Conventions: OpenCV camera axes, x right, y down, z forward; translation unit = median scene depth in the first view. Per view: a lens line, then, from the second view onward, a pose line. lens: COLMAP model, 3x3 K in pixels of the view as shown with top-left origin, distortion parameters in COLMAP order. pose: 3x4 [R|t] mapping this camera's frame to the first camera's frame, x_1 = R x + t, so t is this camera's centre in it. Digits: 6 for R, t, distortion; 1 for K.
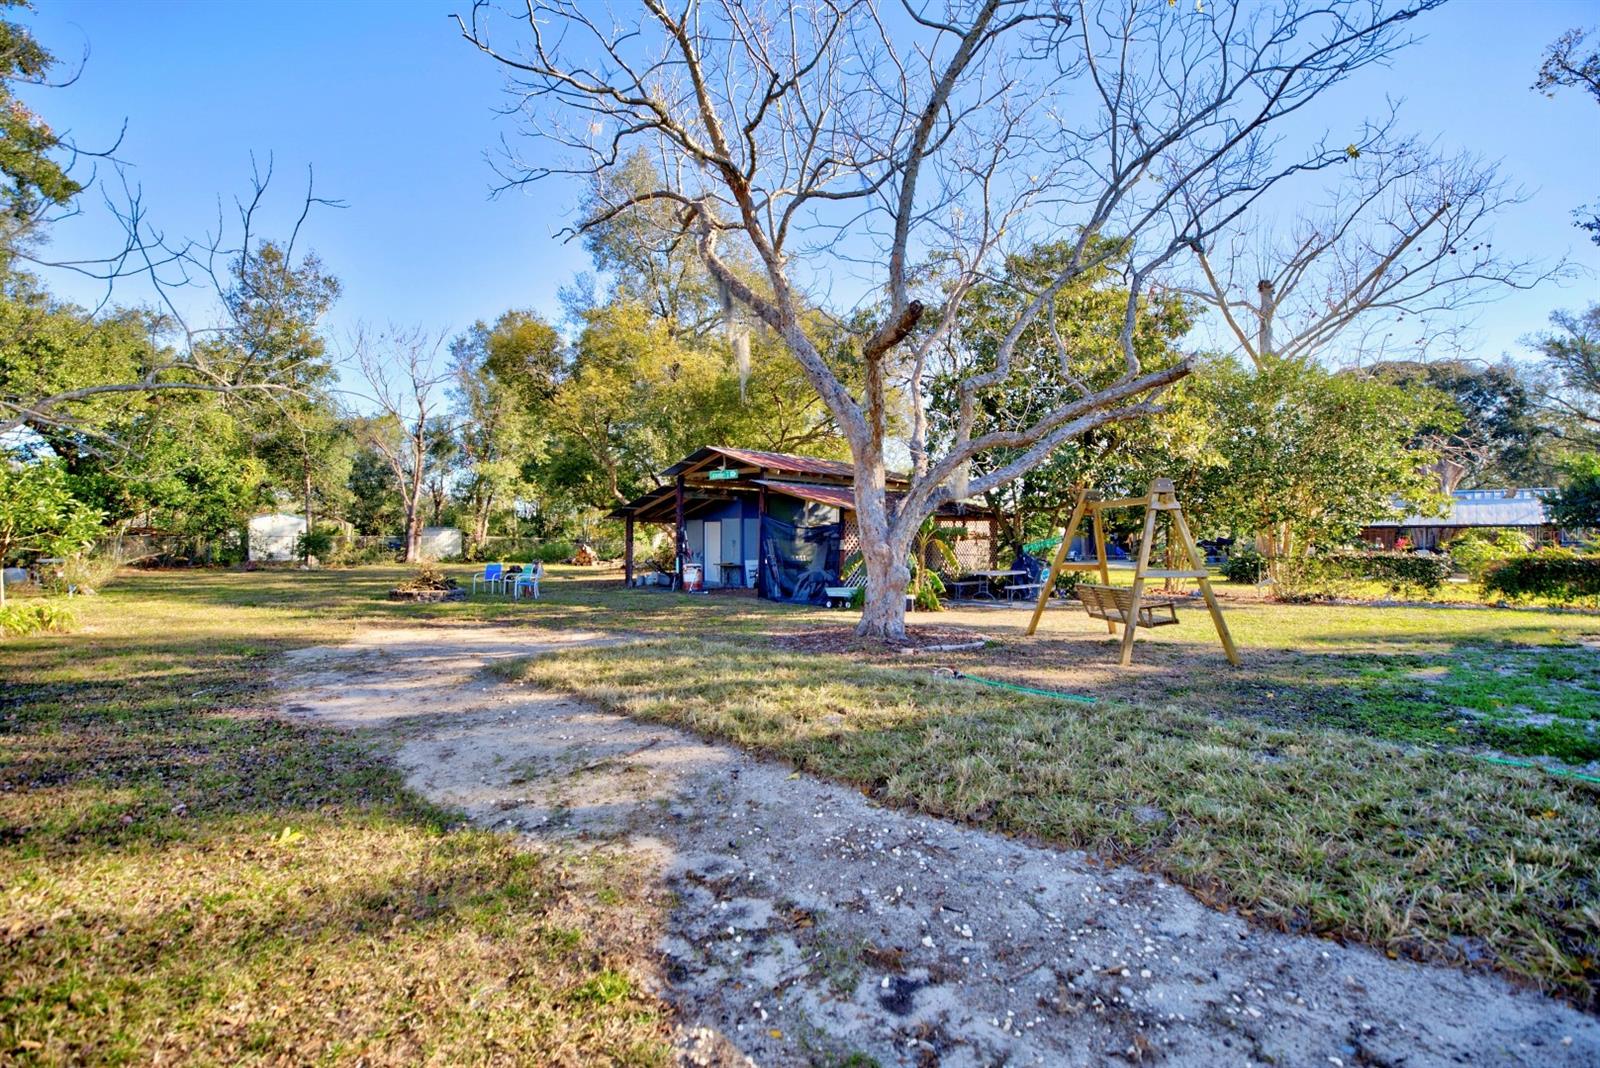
lens RADIAL K [[648.2, 0, 800.0], [0, 648.2, 534.0], [0, 0, 1]] dist [-0.000909, -0.000064]
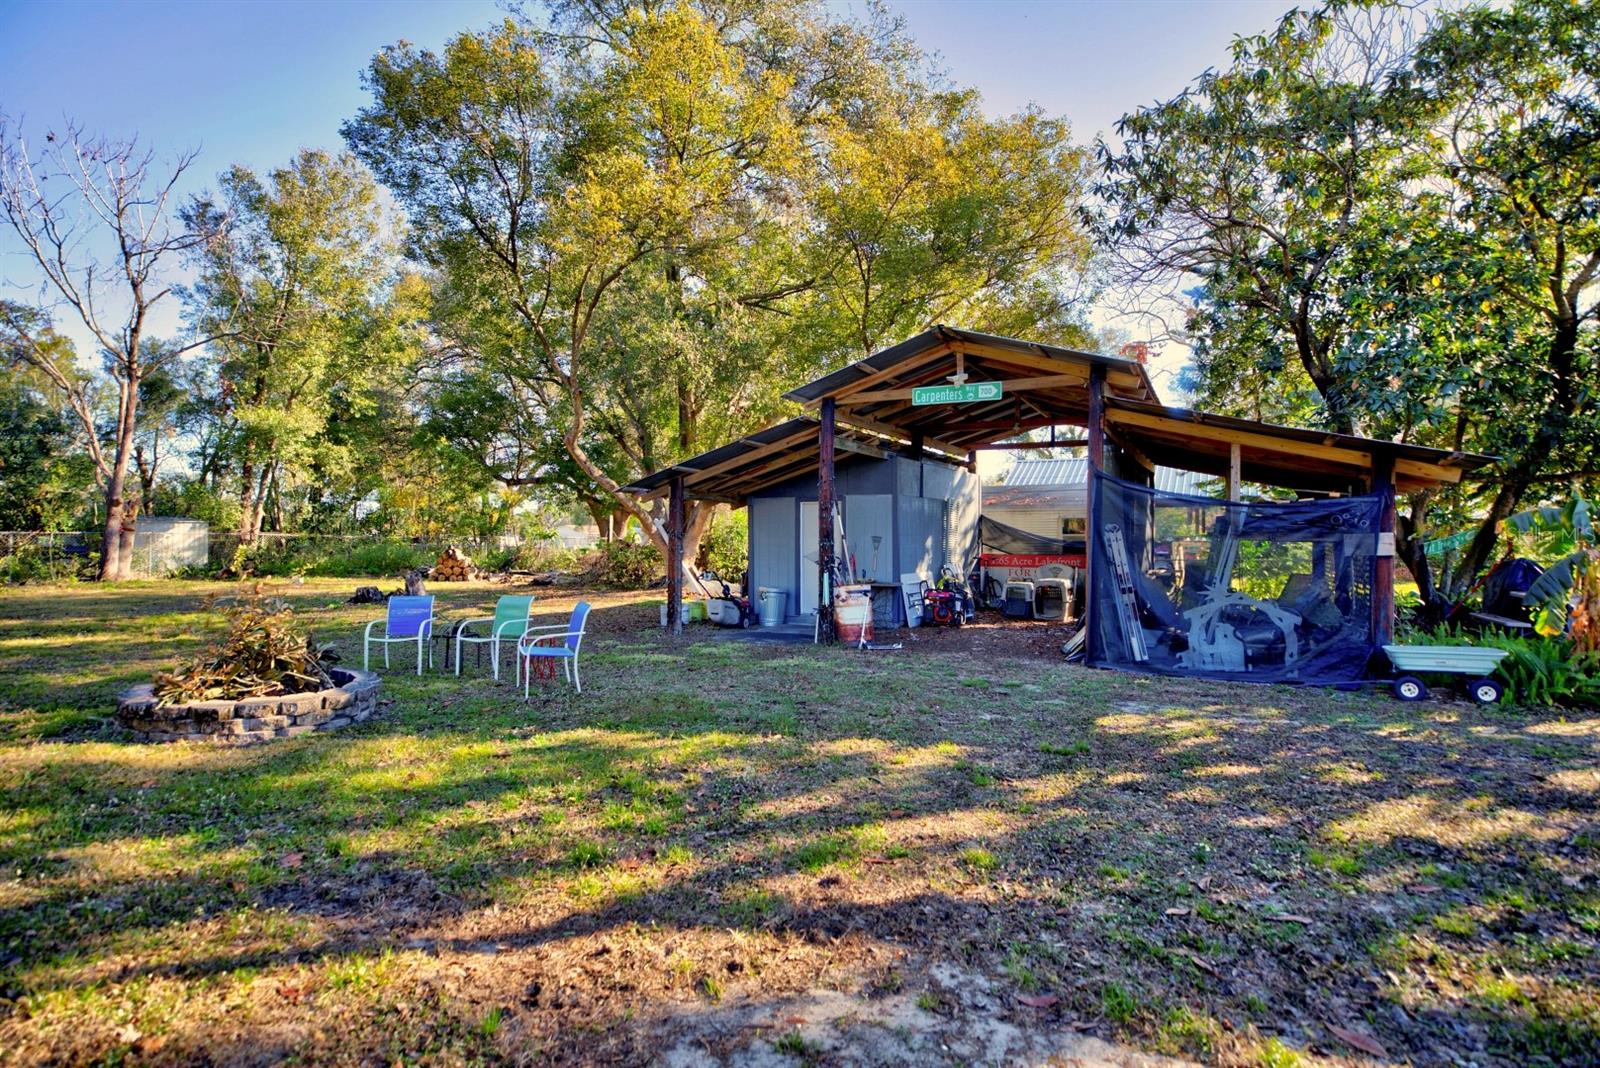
lens RADIAL K [[739.6, 0, 800.0], [0, 739.6, 534.0], [0, 0, 1]] dist [-0.001171, 0.000726]
pose [[0.973893, -0.001534, 0.227004, -0.173665], [0.000853, 0.999995, 0.003099, 0.003345], [-0.227008, -0.002824, 0.973889, 0.254726]]
